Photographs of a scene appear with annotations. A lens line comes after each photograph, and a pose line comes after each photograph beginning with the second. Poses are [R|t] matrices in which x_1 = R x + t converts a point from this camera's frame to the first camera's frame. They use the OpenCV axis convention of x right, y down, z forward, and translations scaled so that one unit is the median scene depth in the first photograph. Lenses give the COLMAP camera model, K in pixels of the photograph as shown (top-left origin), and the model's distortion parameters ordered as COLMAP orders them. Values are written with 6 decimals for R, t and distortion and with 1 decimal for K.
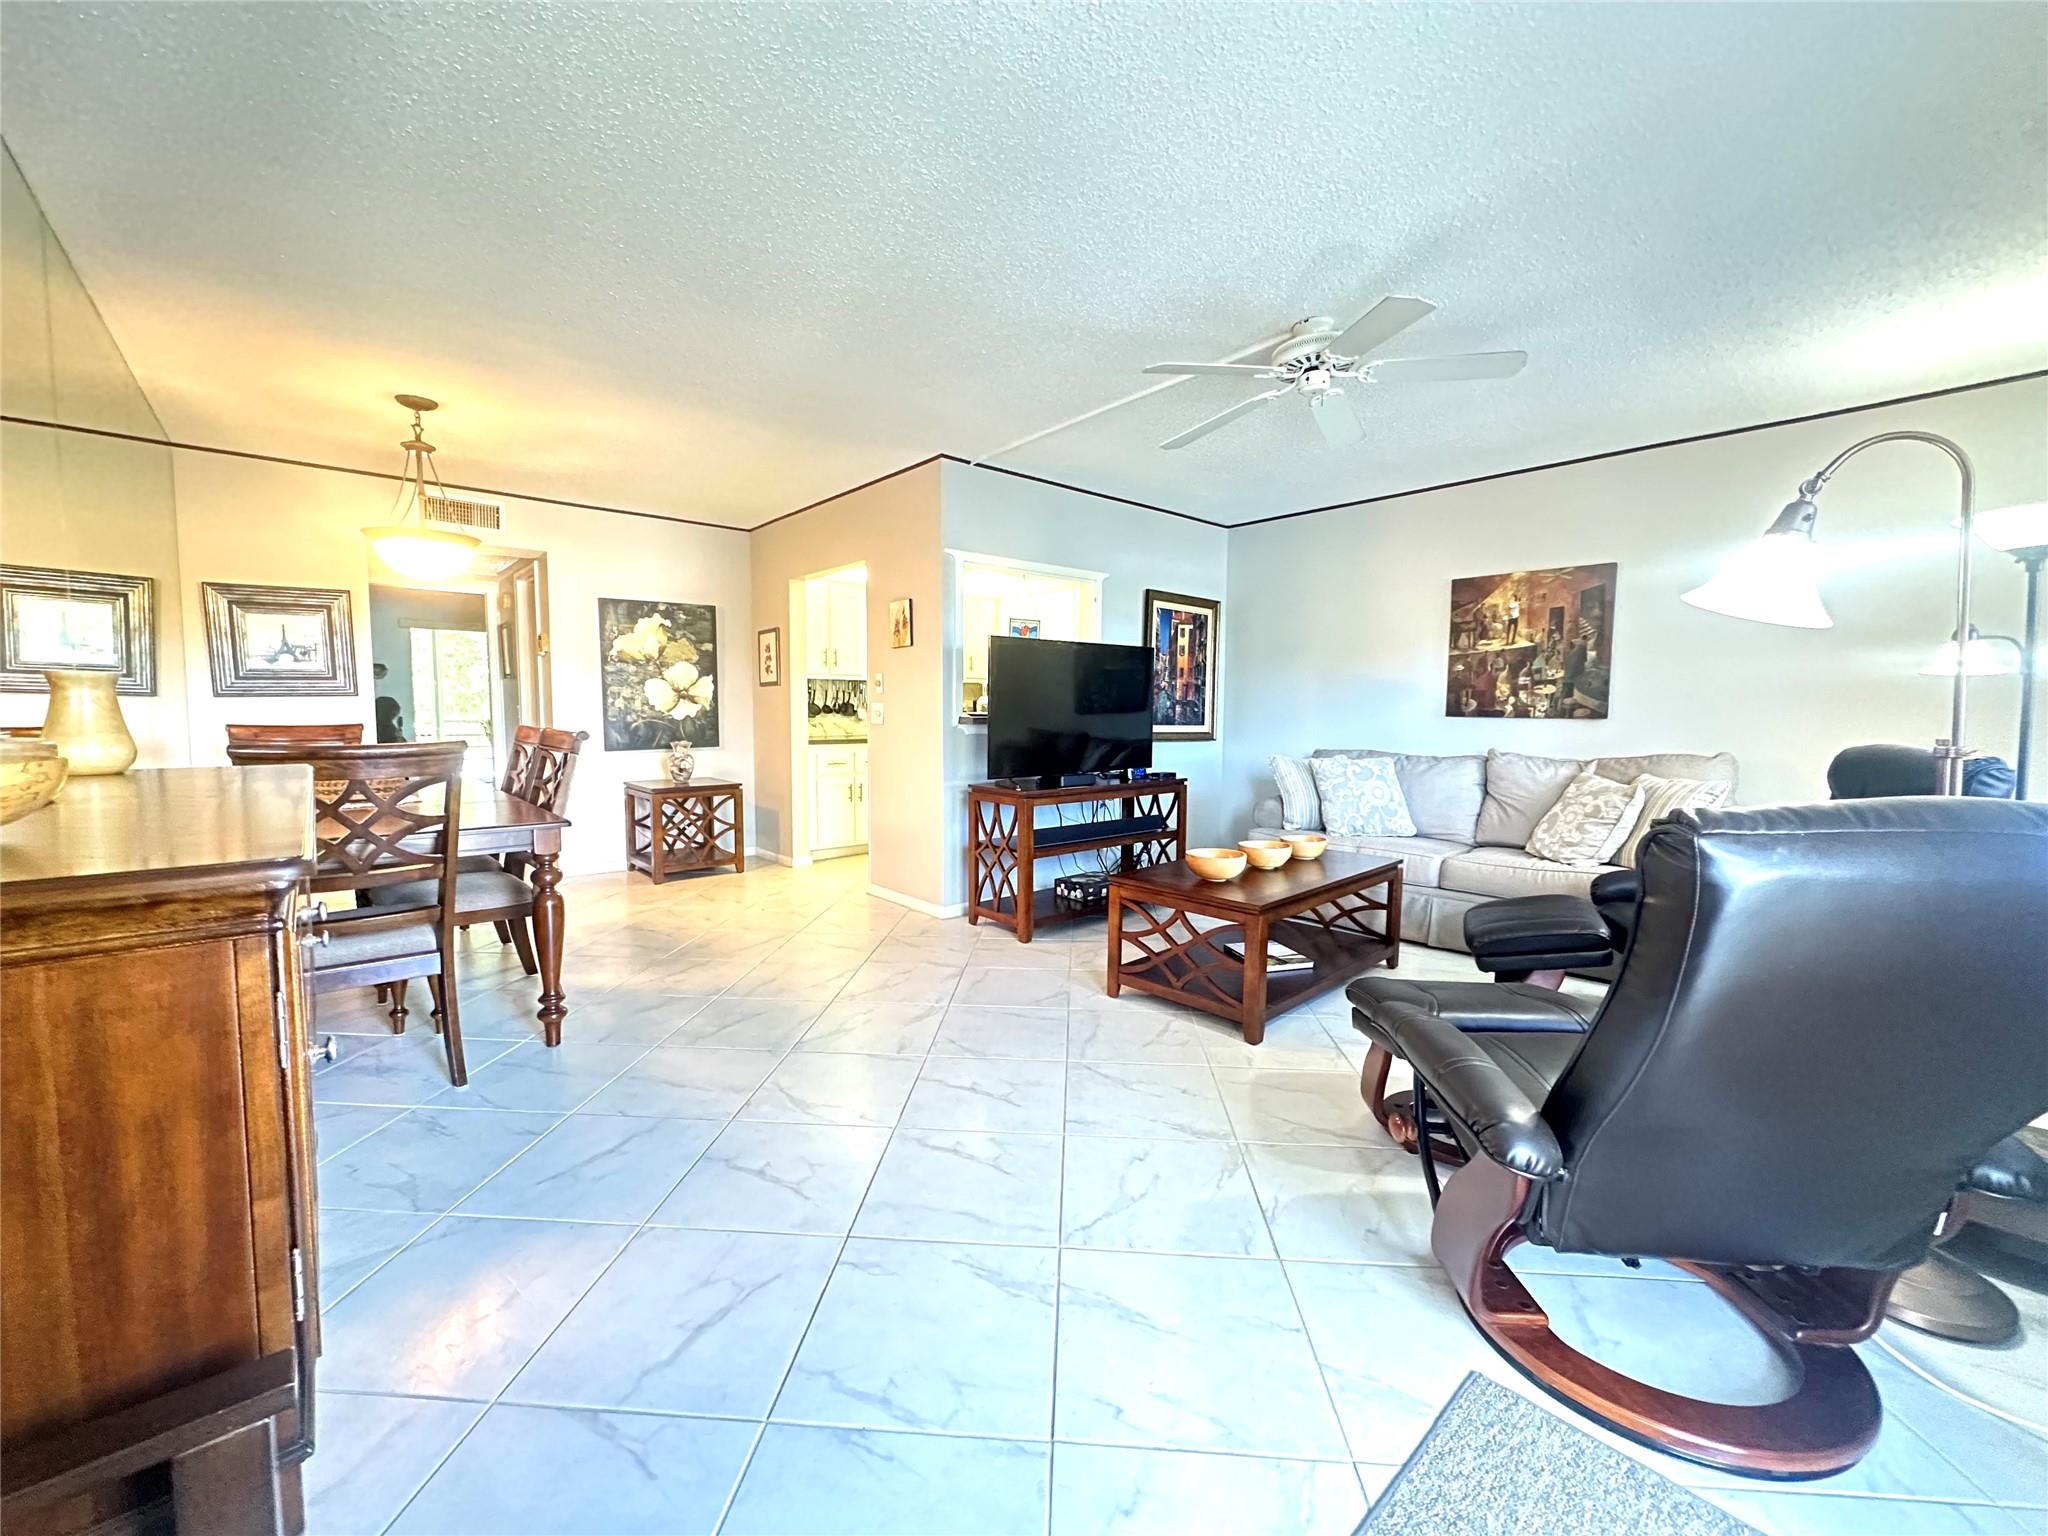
lens RADIAL K [[814.3, 0, 1019.6], [0, 814.3, 765.8], [0, 0, 1]] dist [0.000626, 0.000051]
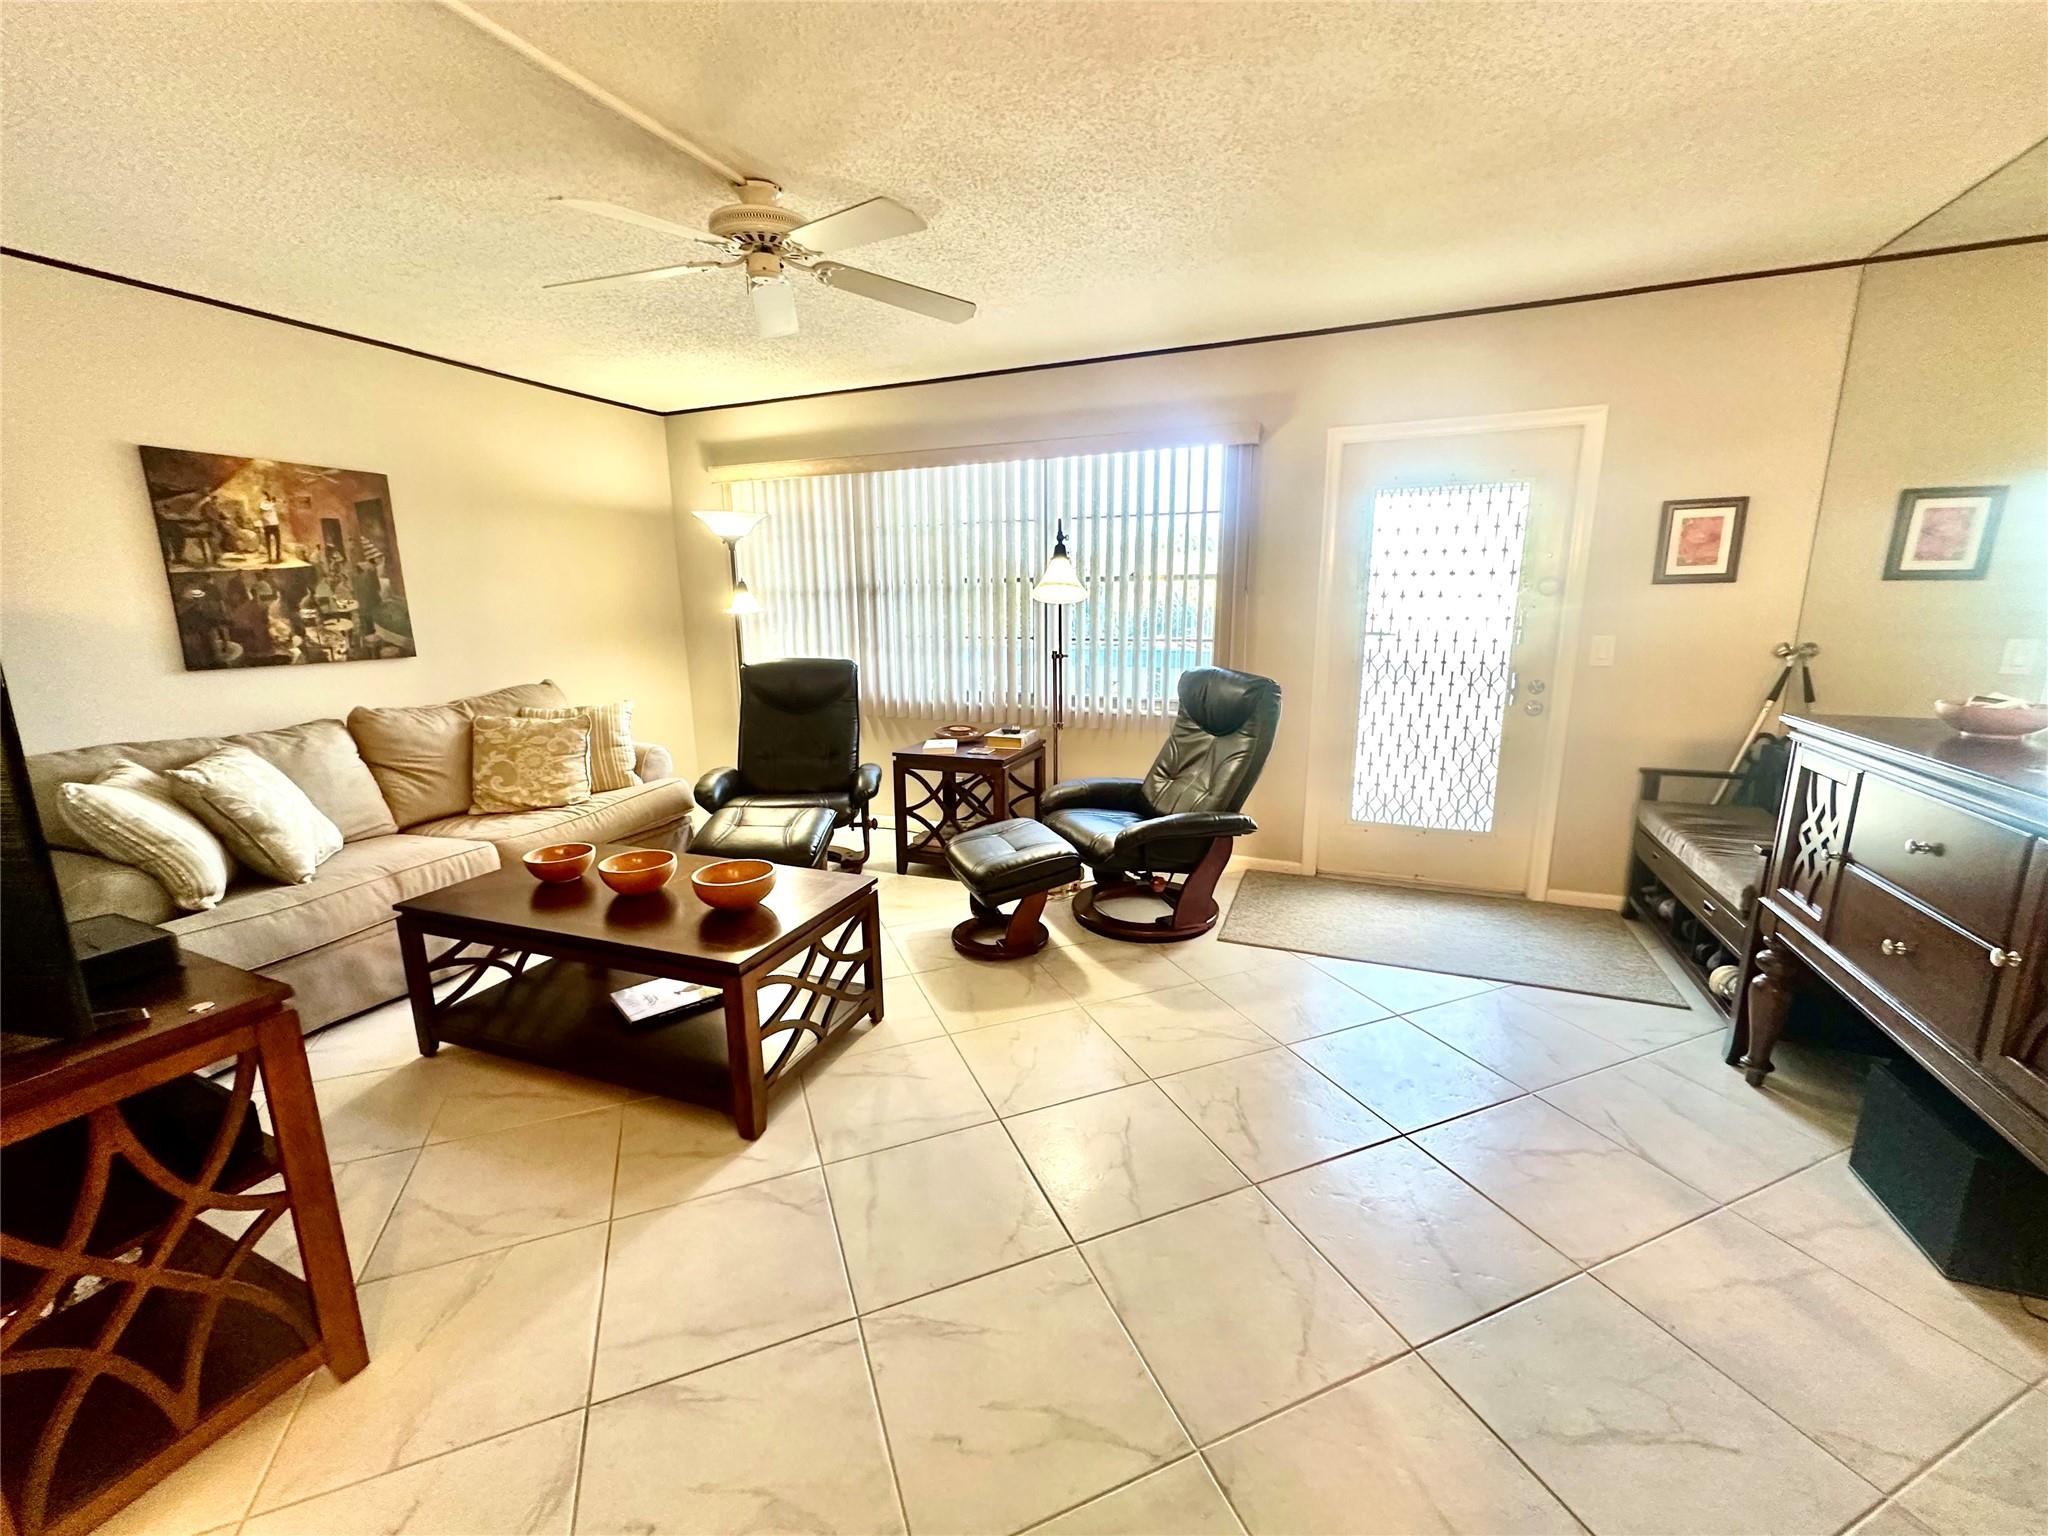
lens RADIAL K [[814.3, 0, 1027.5], [0, 814.3, 762.9], [0, 0, 1]] dist [0.000626, 0.000051]
pose [[-0.438898, -0.181162, 0.880084, -0.363887], [0.073258, 0.968989, 0.235996, -0.102055], [-0.895545, 0.168052, -0.412016, 0.755606]]
